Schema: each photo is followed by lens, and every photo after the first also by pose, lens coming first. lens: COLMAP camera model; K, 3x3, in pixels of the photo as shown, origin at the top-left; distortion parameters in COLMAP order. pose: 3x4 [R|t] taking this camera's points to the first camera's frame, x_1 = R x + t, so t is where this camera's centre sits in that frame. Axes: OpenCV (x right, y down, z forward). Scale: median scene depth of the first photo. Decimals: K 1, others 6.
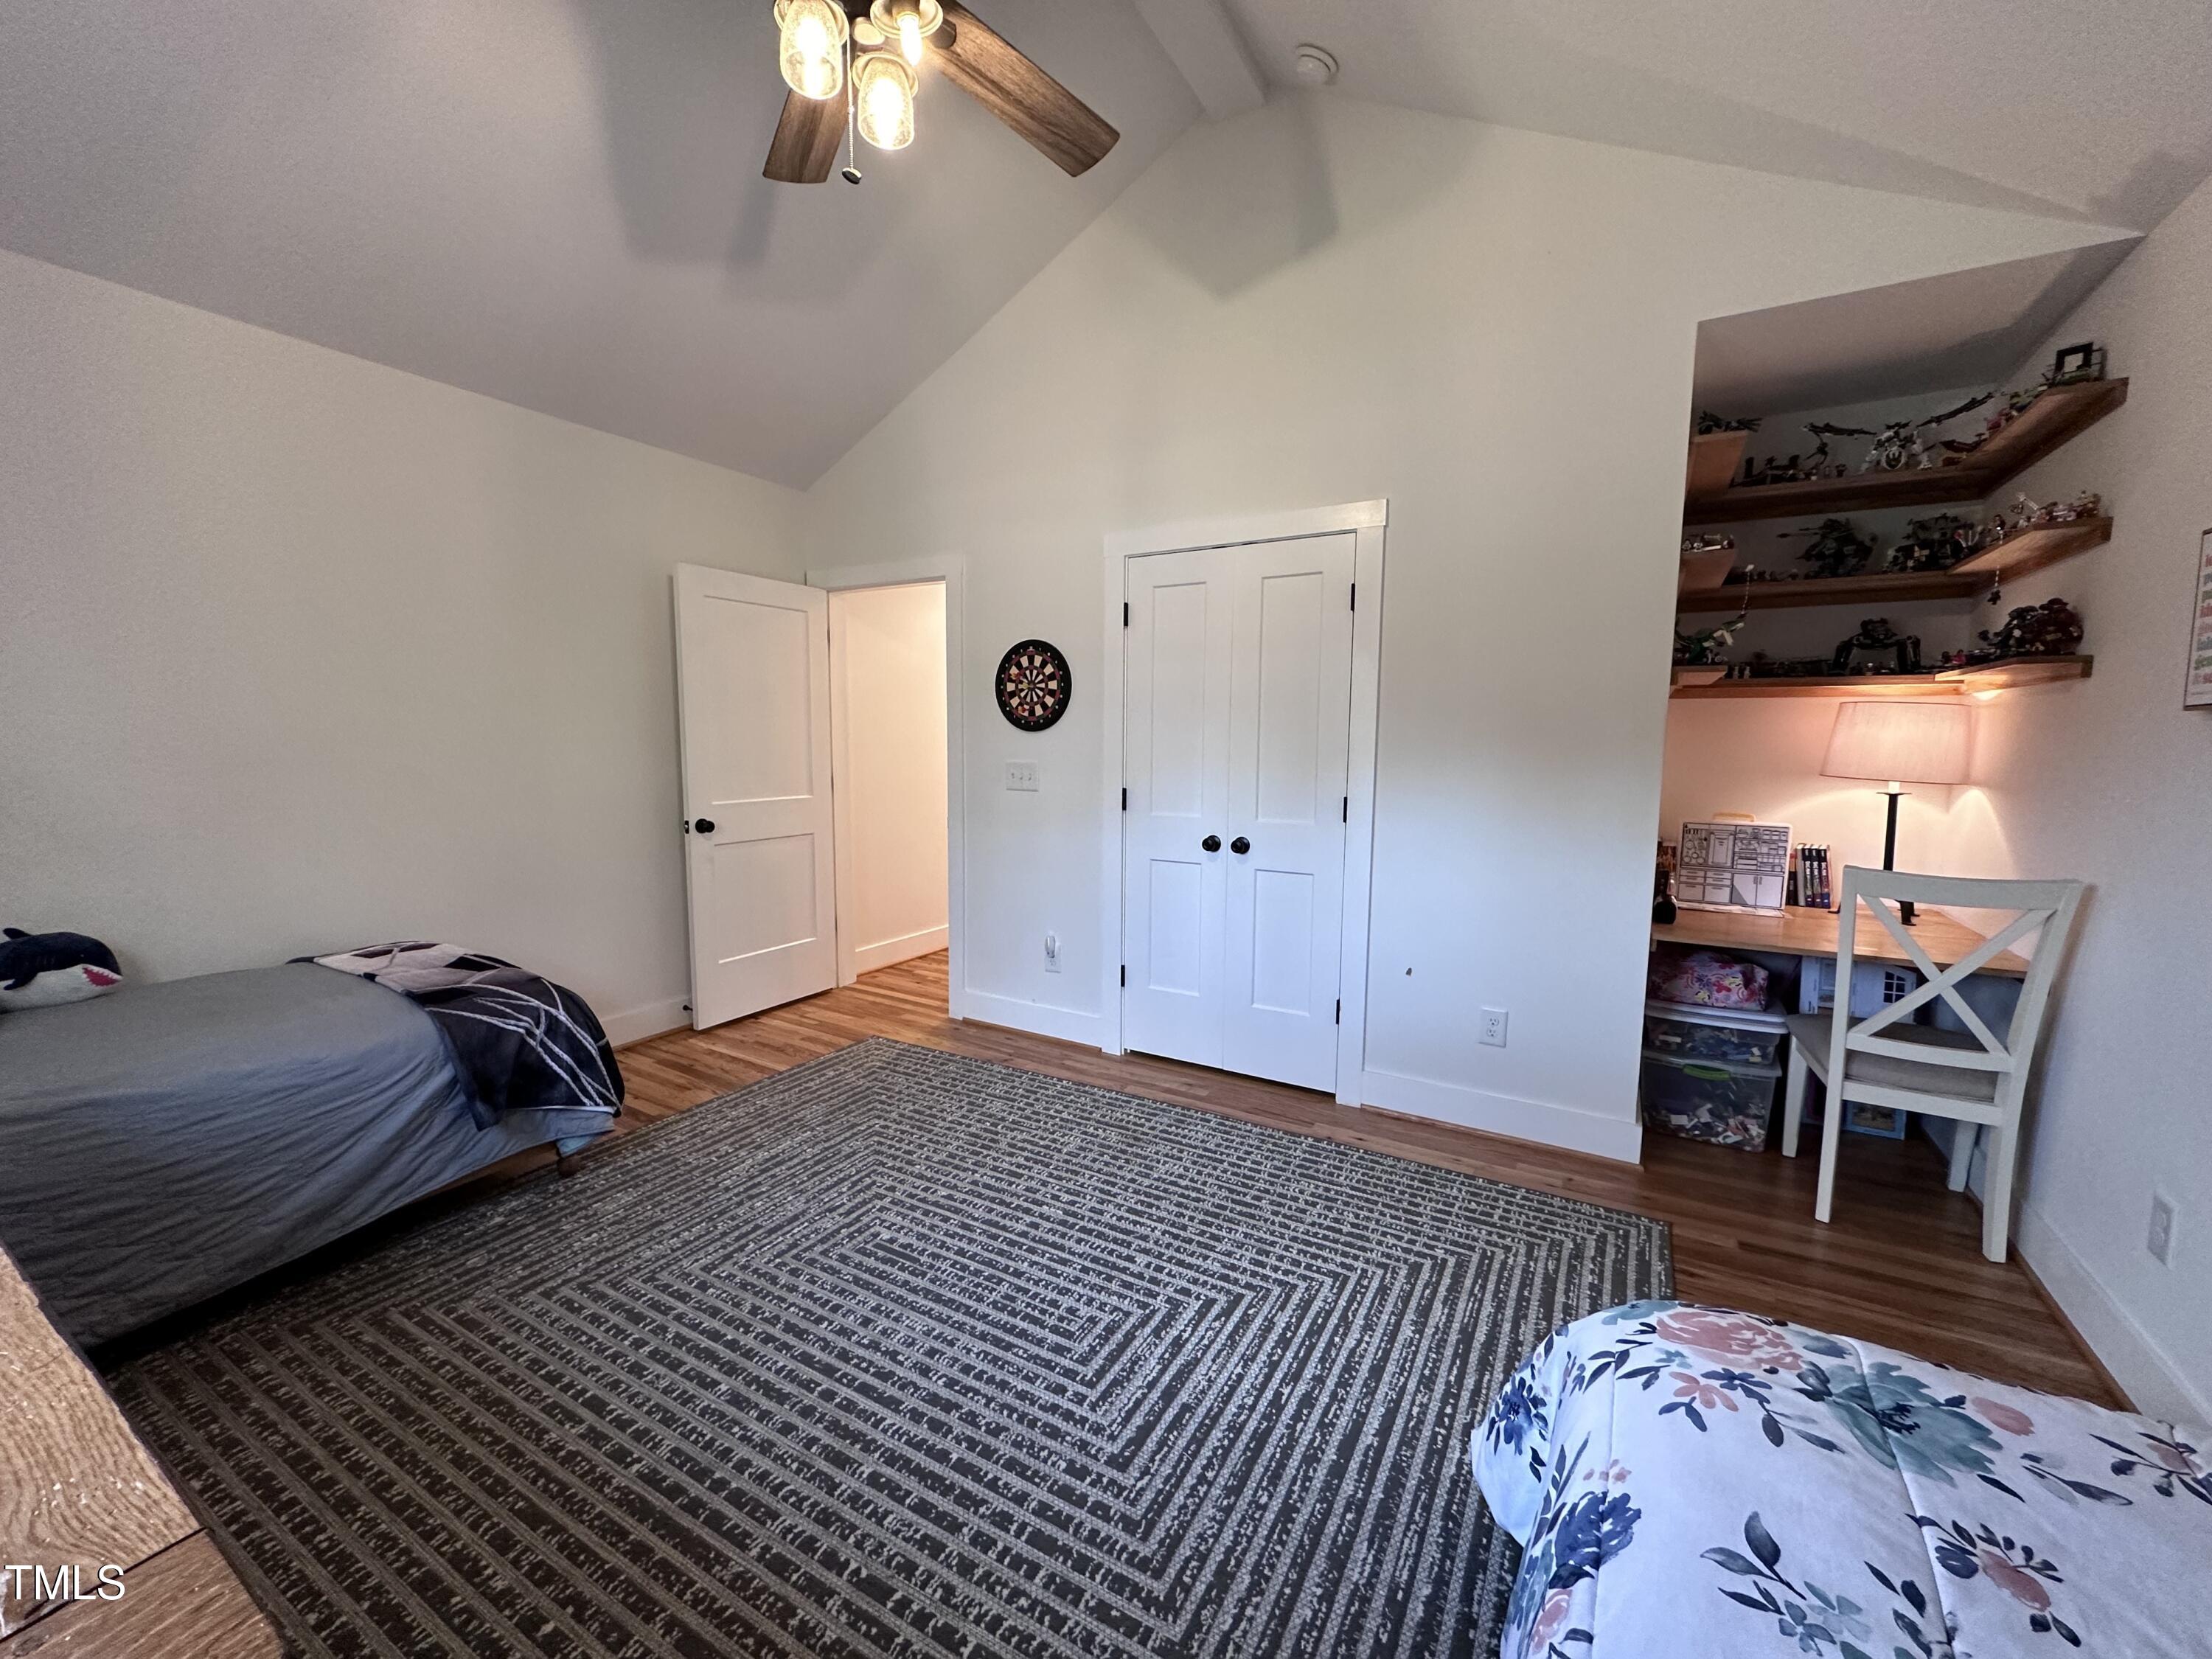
lens RADIAL K [[885.3, 0, 1106.3], [0, 885.3, 829.5], [0, 0, 1]] dist [-0.000085, -0.000025]
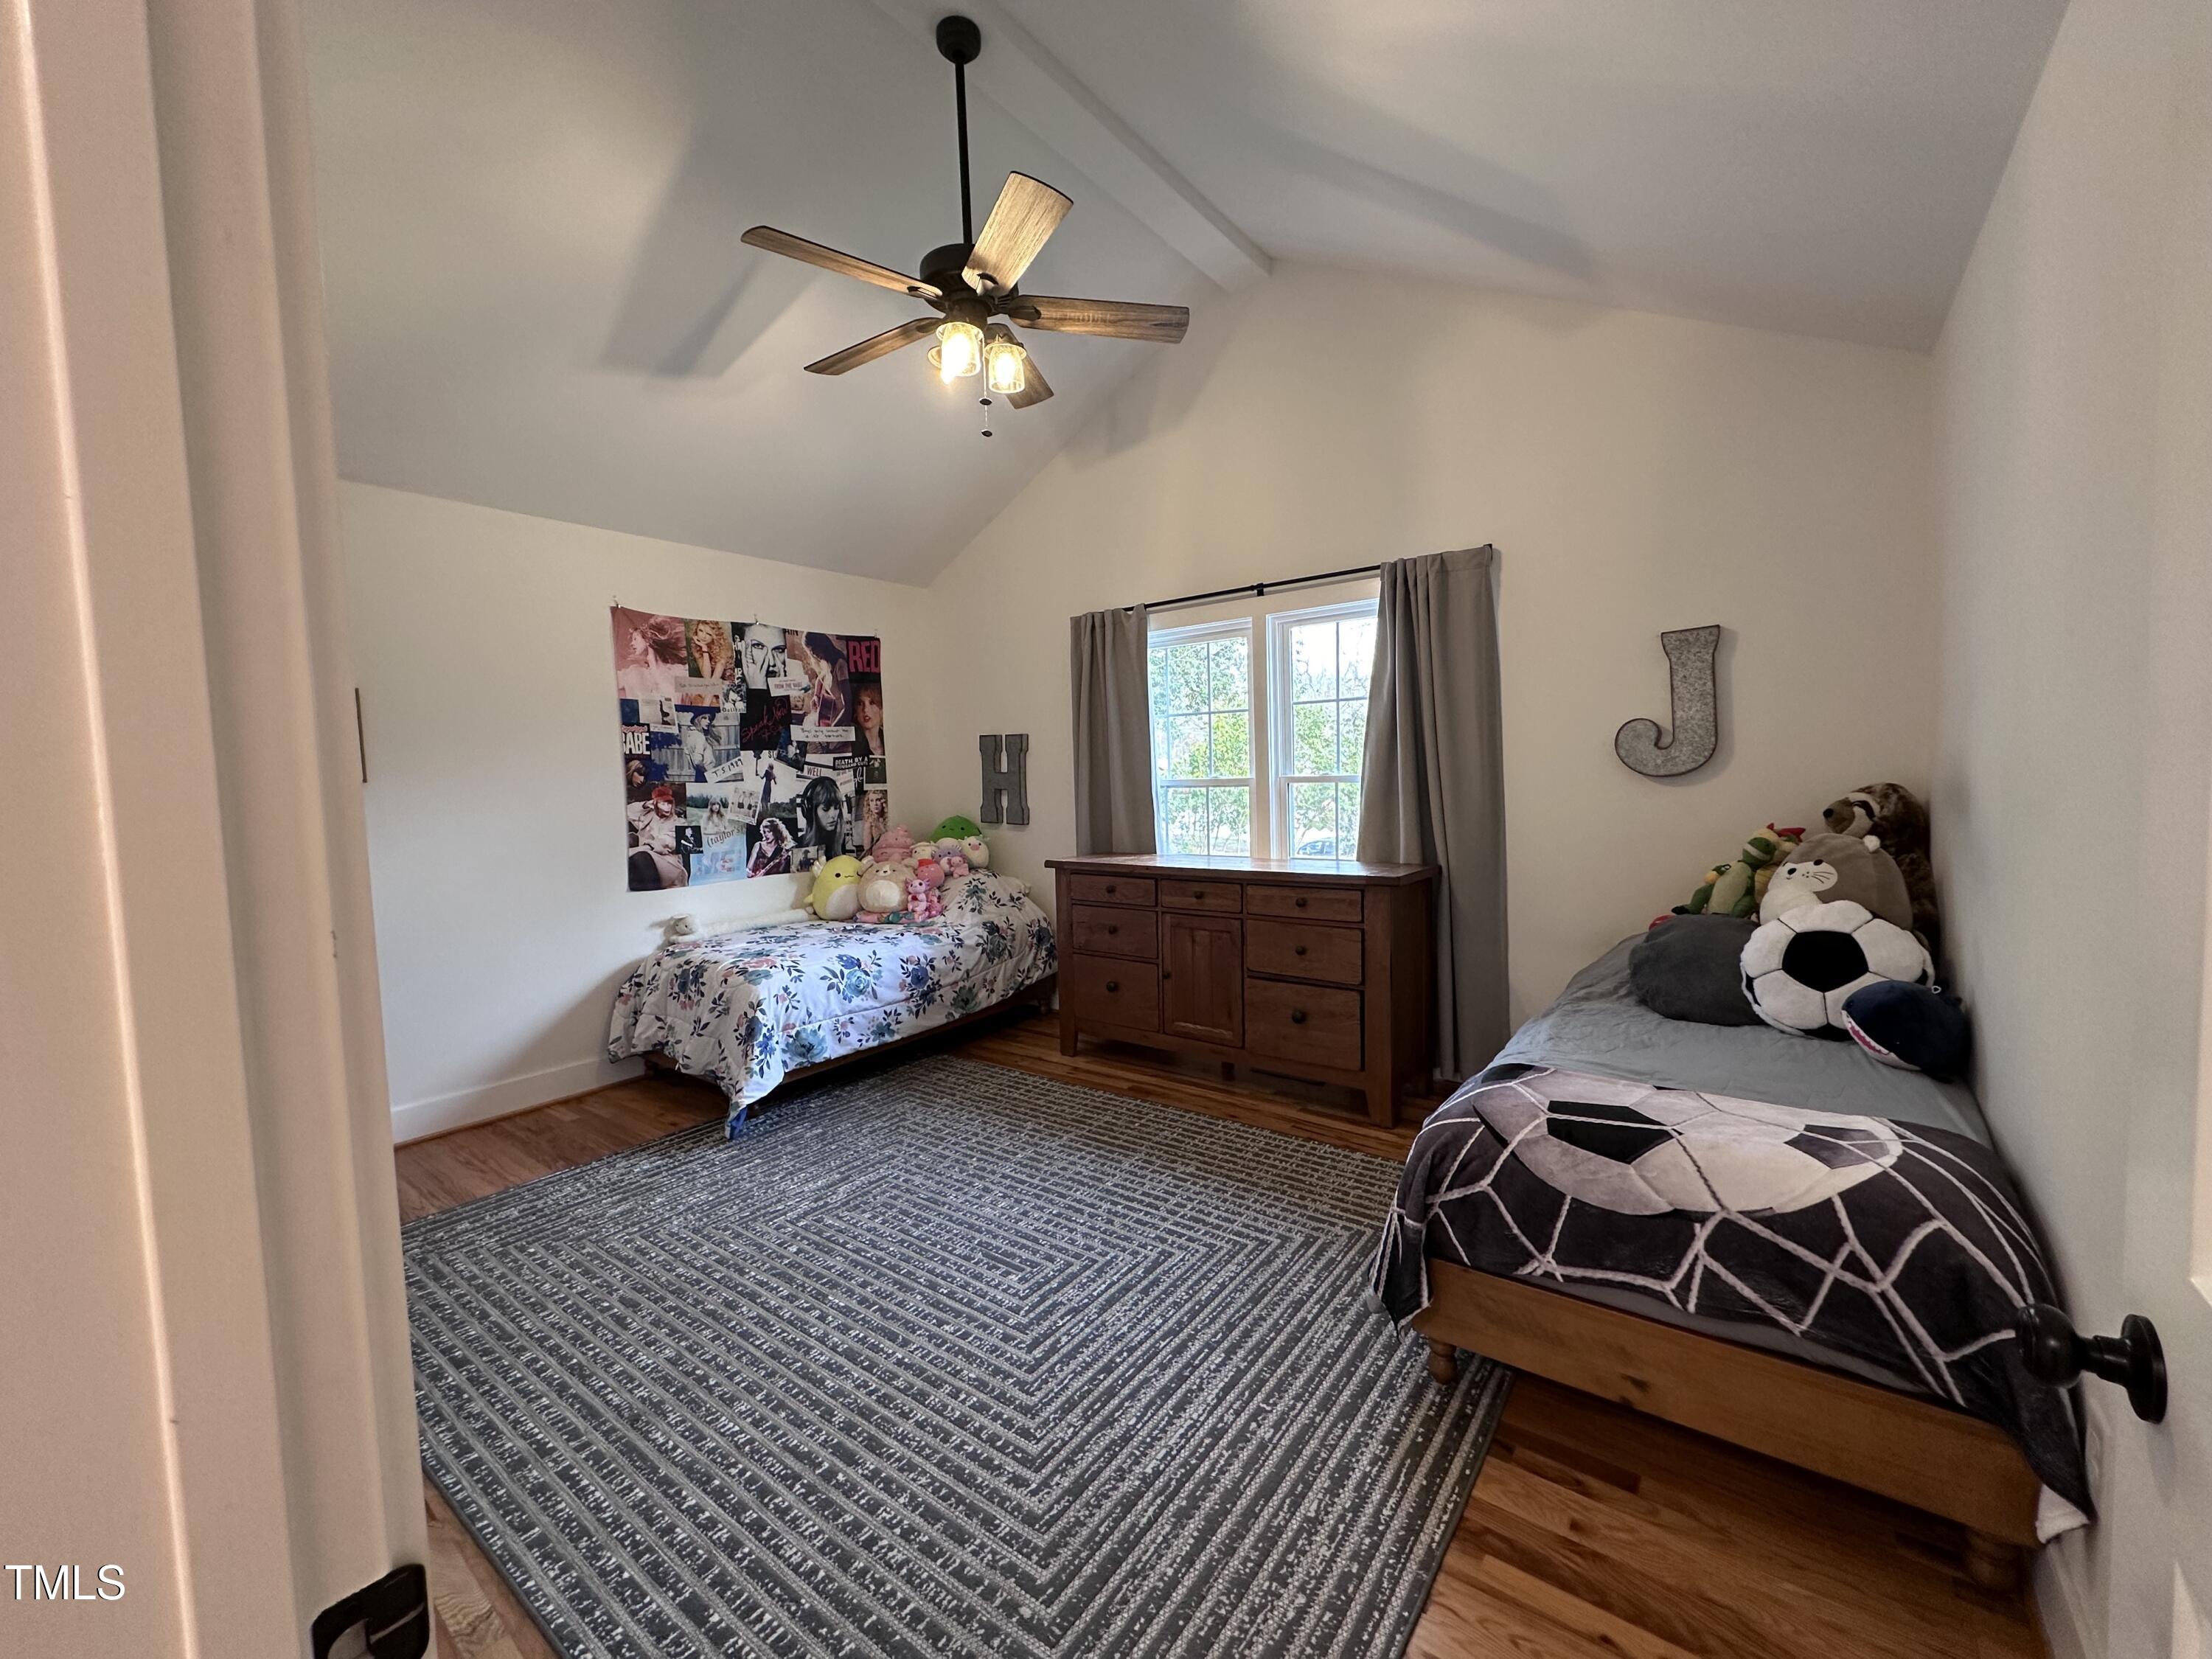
lens RADIAL K [[885.3, 0, 1106.9], [0, 885.3, 827.0], [0, 0, 1]] dist [-0.000085, -0.000025]
pose [[-0.992294, 0.018264, 0.122553, -0.464220], [0.038487, 0.985586, 0.164741, -0.197747], [-0.117778, 0.168188, -0.978694, 1.791917]]
